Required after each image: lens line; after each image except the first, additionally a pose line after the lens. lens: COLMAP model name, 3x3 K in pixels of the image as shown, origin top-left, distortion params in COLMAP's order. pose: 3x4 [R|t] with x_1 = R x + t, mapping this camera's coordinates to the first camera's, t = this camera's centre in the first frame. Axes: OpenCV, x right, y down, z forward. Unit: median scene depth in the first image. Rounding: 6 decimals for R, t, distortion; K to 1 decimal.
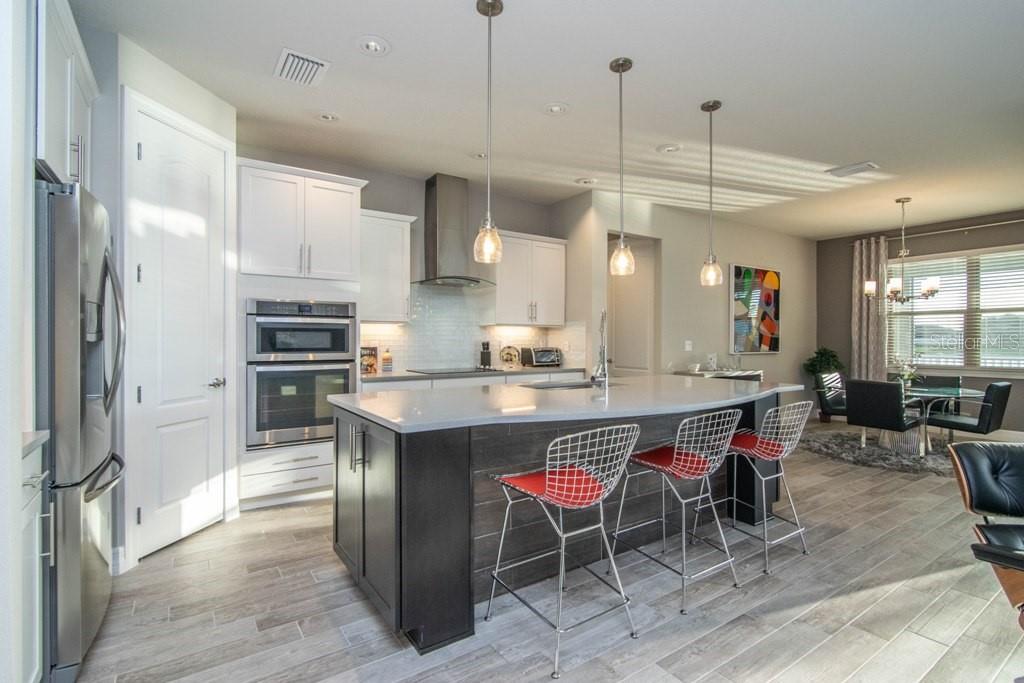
lens RADIAL K [[485.1, 0, 510.1], [0, 485.1, 339.9], [0, 0, 1]] dist [-0.001684, -0.005630]
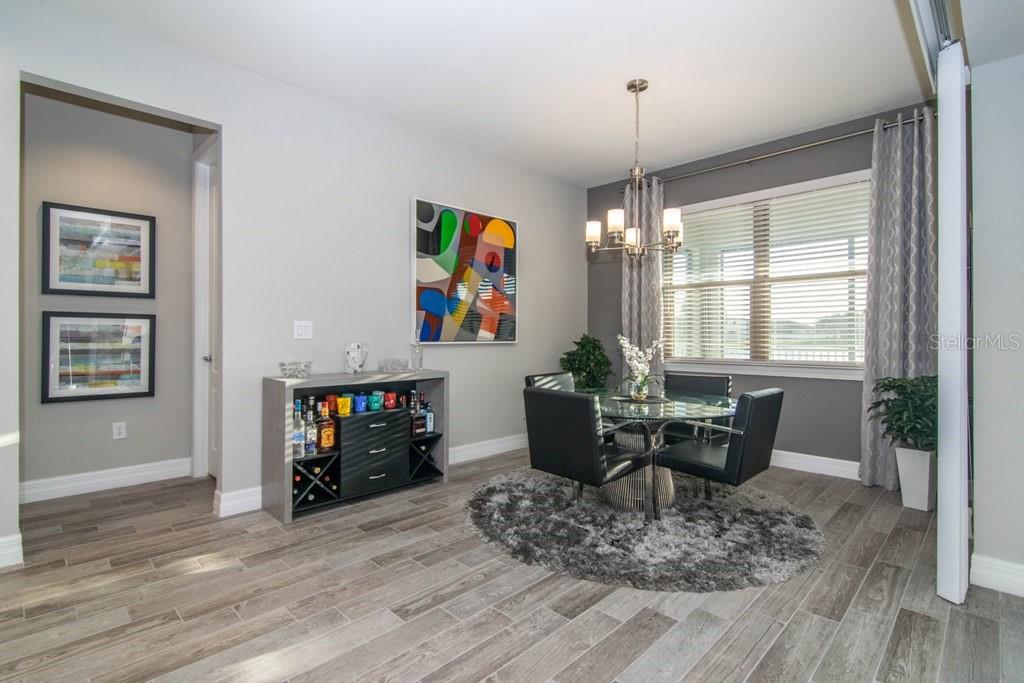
lens RADIAL K [[485.1, 0, 515.7], [0, 485.1, 336.4], [0, 0, 1]] dist [-0.001684, -0.005630]
pose [[0.980697, -0.002835, 0.195515, 0.705882], [0.002938, 0.999996, -0.000237, 0.029237], [-0.195514, 0.000807, 0.980701, 0.566549]]
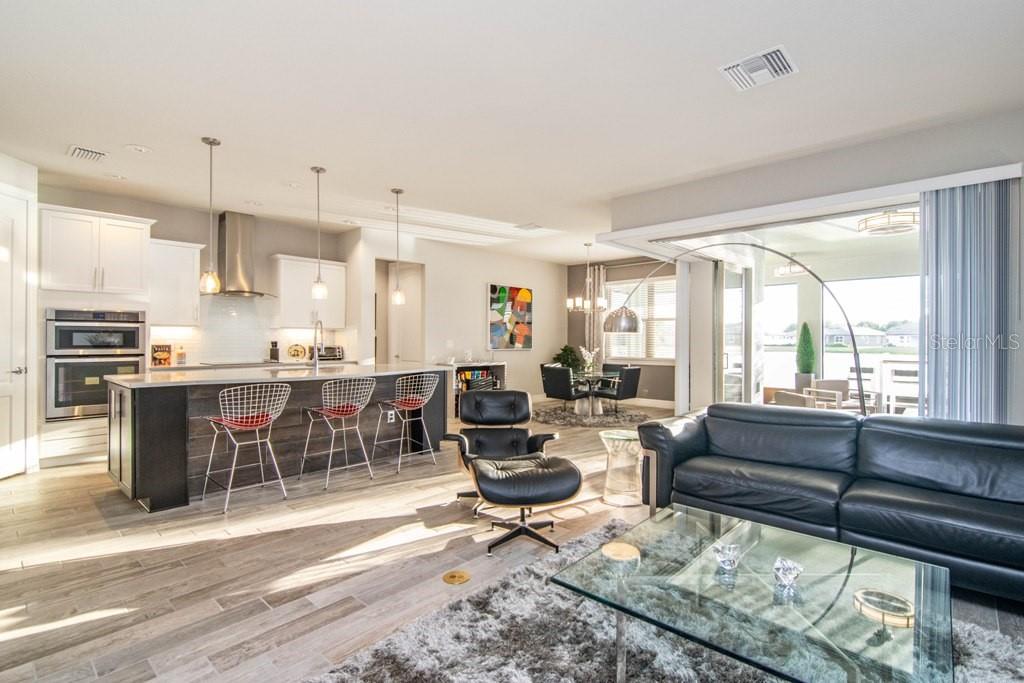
lens RADIAL K [[485.1, 0, 516.6], [0, 485.1, 338.0], [0, 0, 1]] dist [-0.001684, -0.005630]
pose [[0.971118, 0.000786, 0.238599, 0.324165], [0.000485, 0.999986, -0.005270, 0.003857], [-0.238600, 0.005233, 0.971104, -0.486796]]
